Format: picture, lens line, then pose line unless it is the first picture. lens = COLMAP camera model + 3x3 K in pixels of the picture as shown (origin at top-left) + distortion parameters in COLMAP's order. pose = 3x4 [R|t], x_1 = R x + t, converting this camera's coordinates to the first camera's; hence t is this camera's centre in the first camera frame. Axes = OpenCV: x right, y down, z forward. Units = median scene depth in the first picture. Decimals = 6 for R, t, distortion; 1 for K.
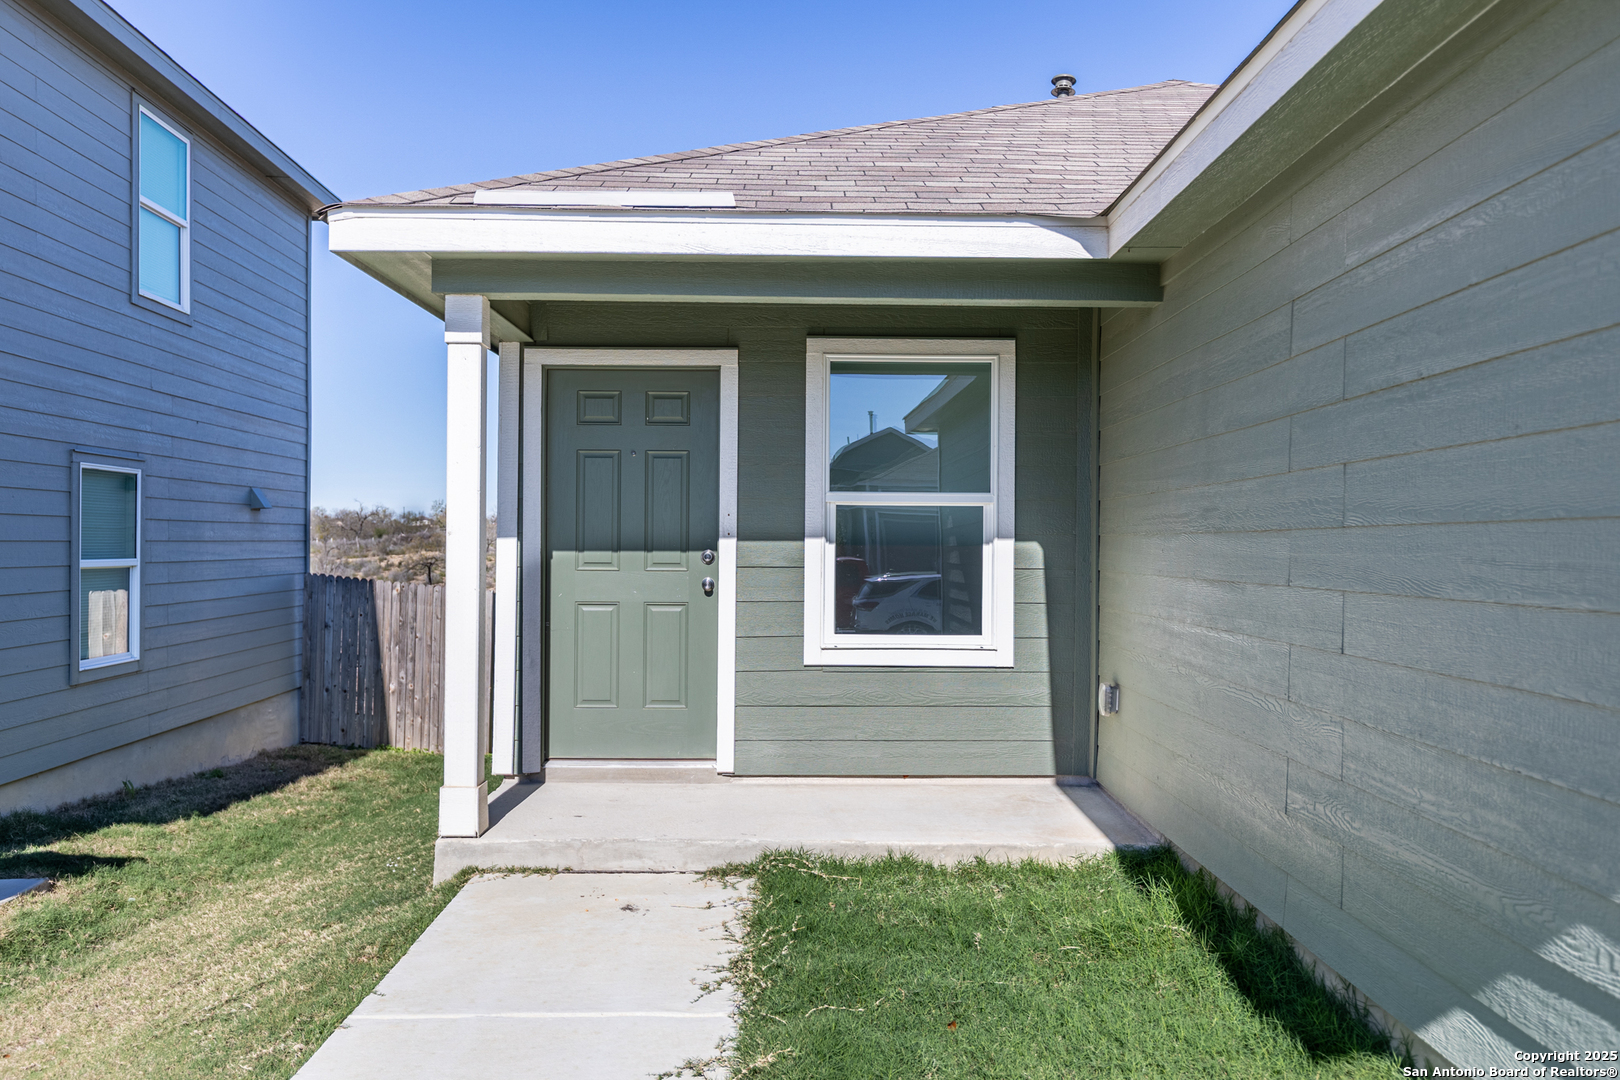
lens RADIAL K [[1237.7, 0, 808.6], [0, 1237.7, 527.5], [0, 0, 1]] dist [0.025055, -0.002296]
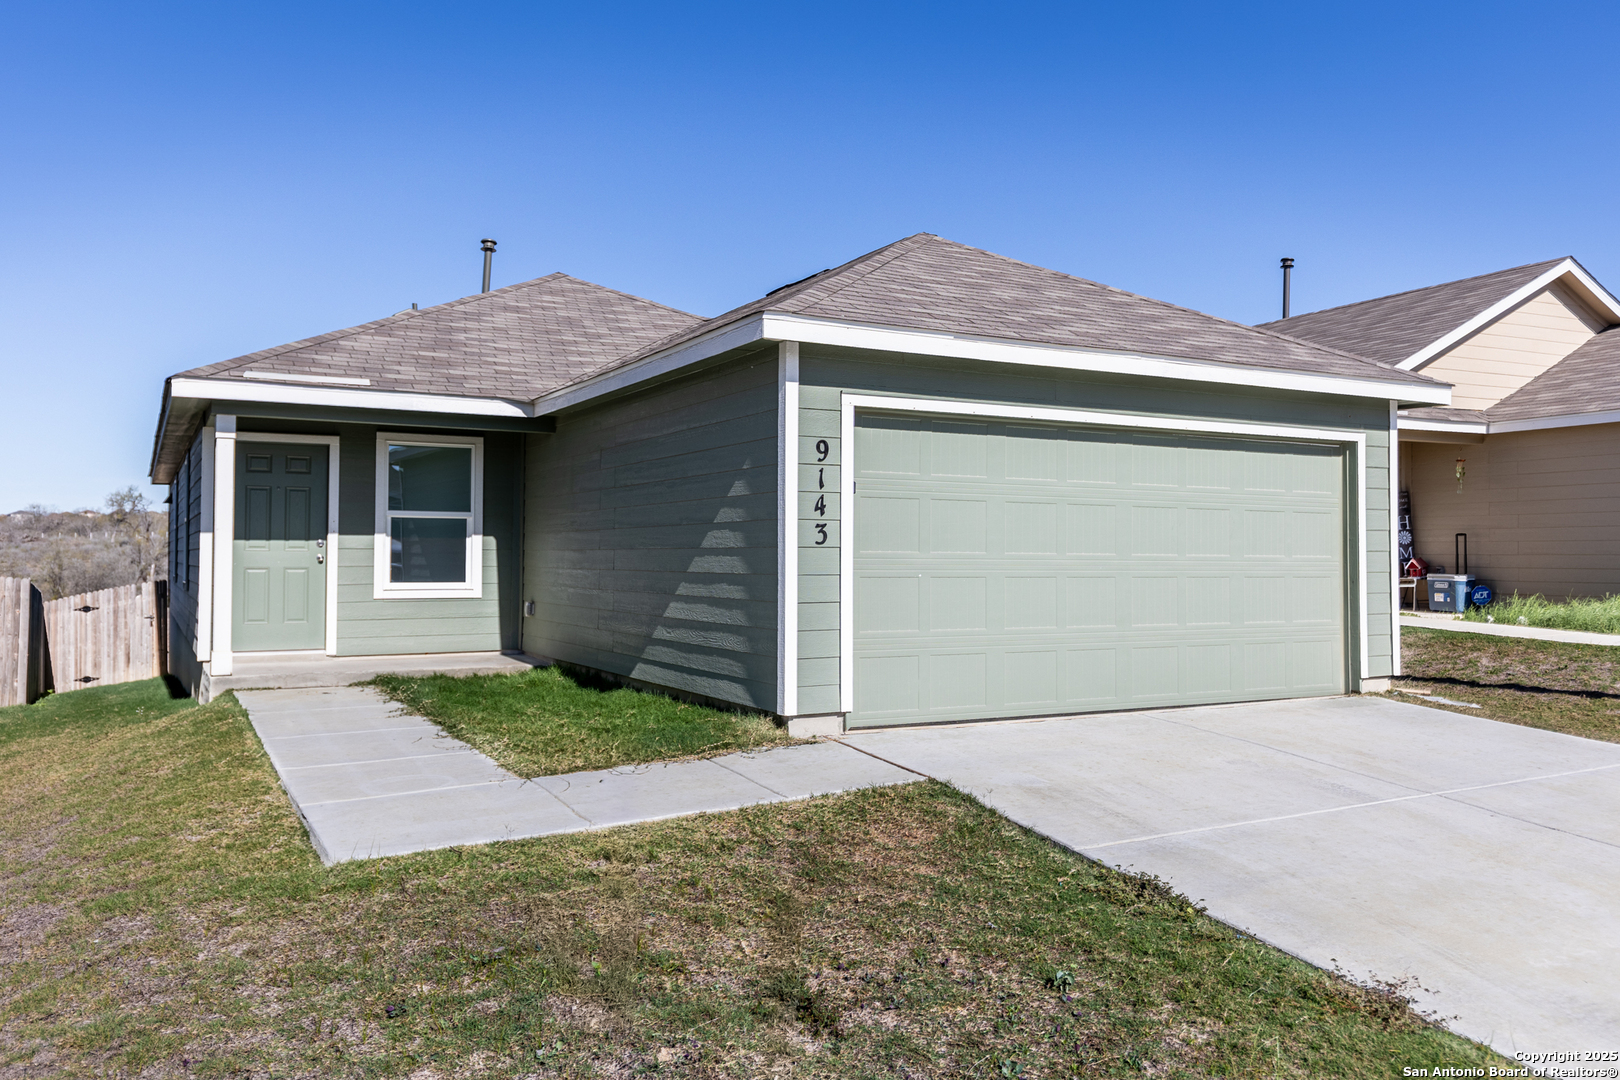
lens RADIAL K [[1237.7, 0, 808.6], [0, 1237.7, 528.3], [0, 0, 1]] dist [0.025055, -0.002296]
pose [[0.882680, 0.007598, 0.469913, -0.321783], [-0.005502, 0.999968, -0.005833, 0.007650], [-0.469942, 0.002563, 0.882694, -1.061422]]
